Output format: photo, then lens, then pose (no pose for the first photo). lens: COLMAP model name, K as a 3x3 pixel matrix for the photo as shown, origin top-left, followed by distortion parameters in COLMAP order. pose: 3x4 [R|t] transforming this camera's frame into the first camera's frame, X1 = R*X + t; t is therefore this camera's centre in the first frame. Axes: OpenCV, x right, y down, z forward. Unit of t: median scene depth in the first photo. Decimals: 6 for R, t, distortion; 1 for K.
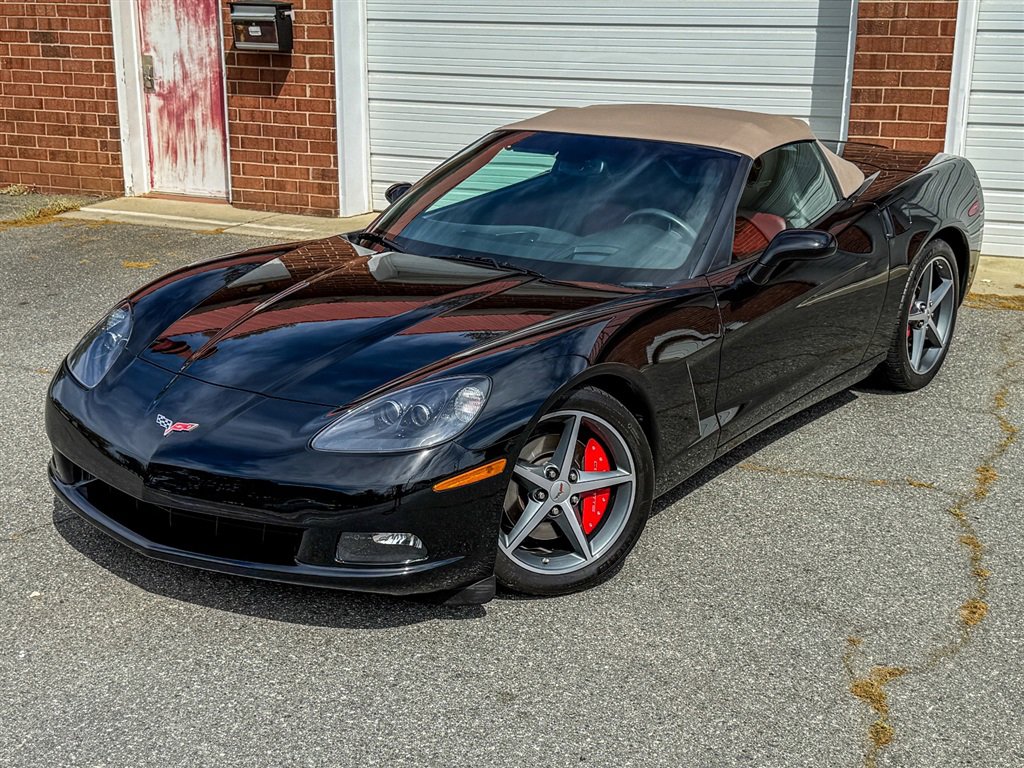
lens RADIAL K [[1418.2, 0, 512.0], [0, 1418.2, 384.0], [0, 0, 1]] dist [0.245023, -0.624290]
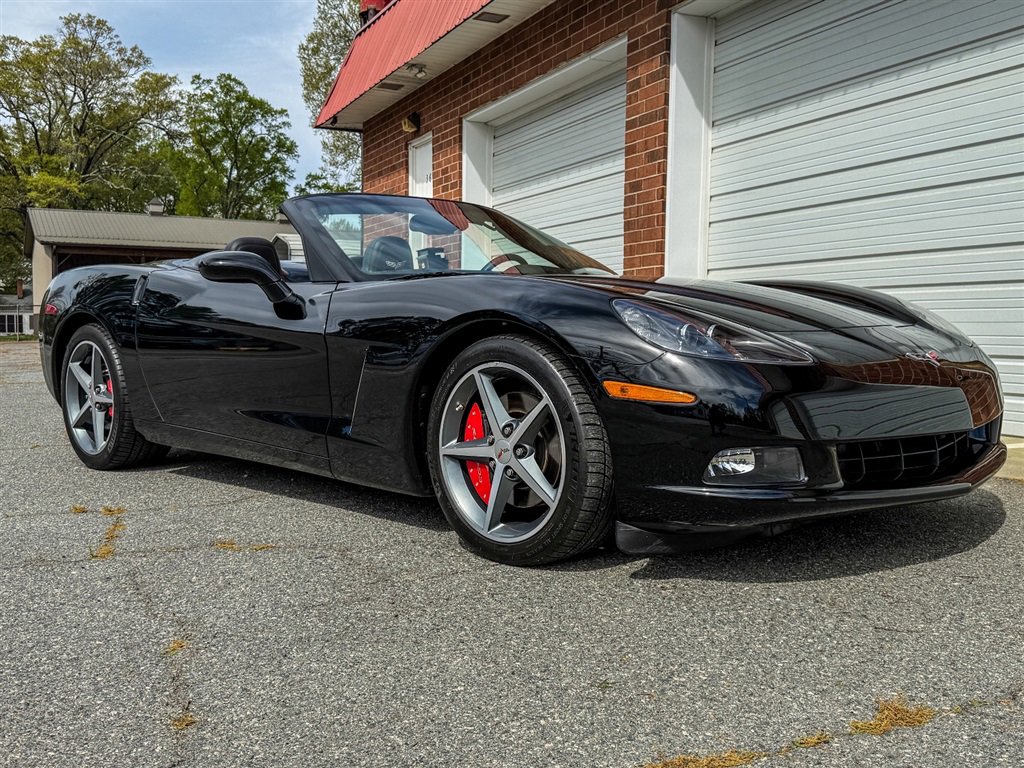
lens RADIAL K [[1002.1, 0, 520.1], [0, 1002.1, 386.4], [0, 0, 1]] dist [0.164466, -0.304802]
pose [[0.736958, 0.035270, -0.675017, 0.816471], [-0.177894, 0.973553, -0.143350, 0.050862], [0.652109, 0.225724, 0.723742, 0.295940]]
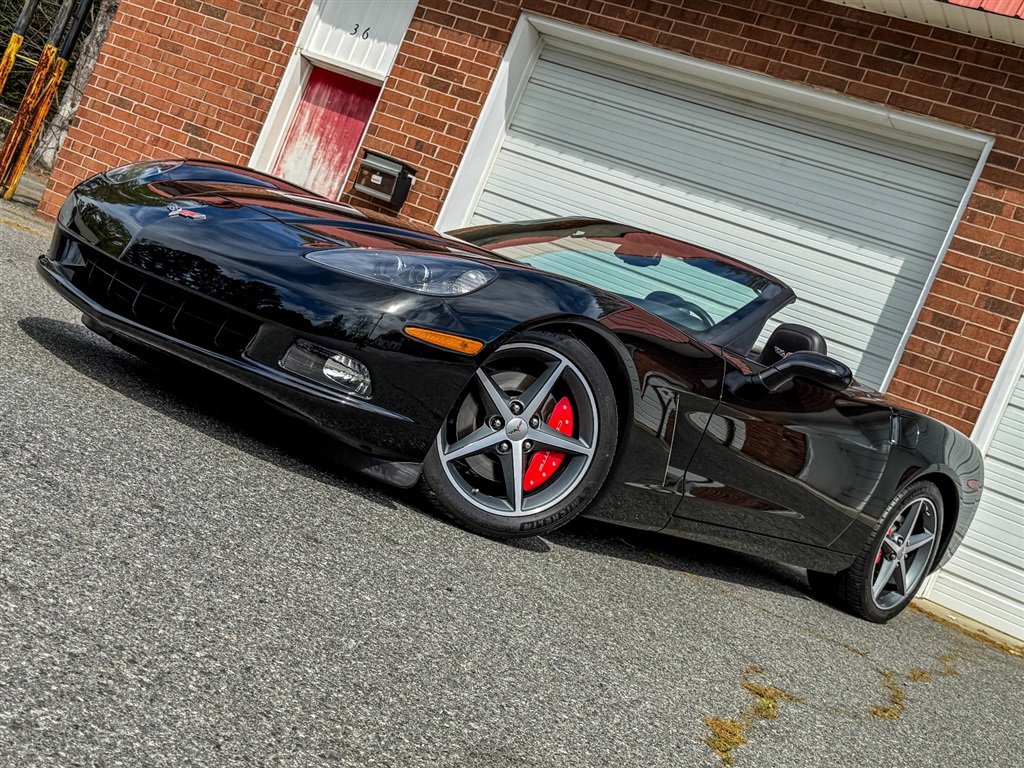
lens RADIAL K [[1333.0, 0, 503.2], [0, 1333.0, 378.2], [0, 0, 1]] dist [0.213505, -0.492646]
pose [[0.926012, 0.373011, -0.058005, 0.031130], [-0.374932, 0.890936, -0.256240, 0.134351], [-0.043901, 0.259030, 0.964871, 0.057369]]
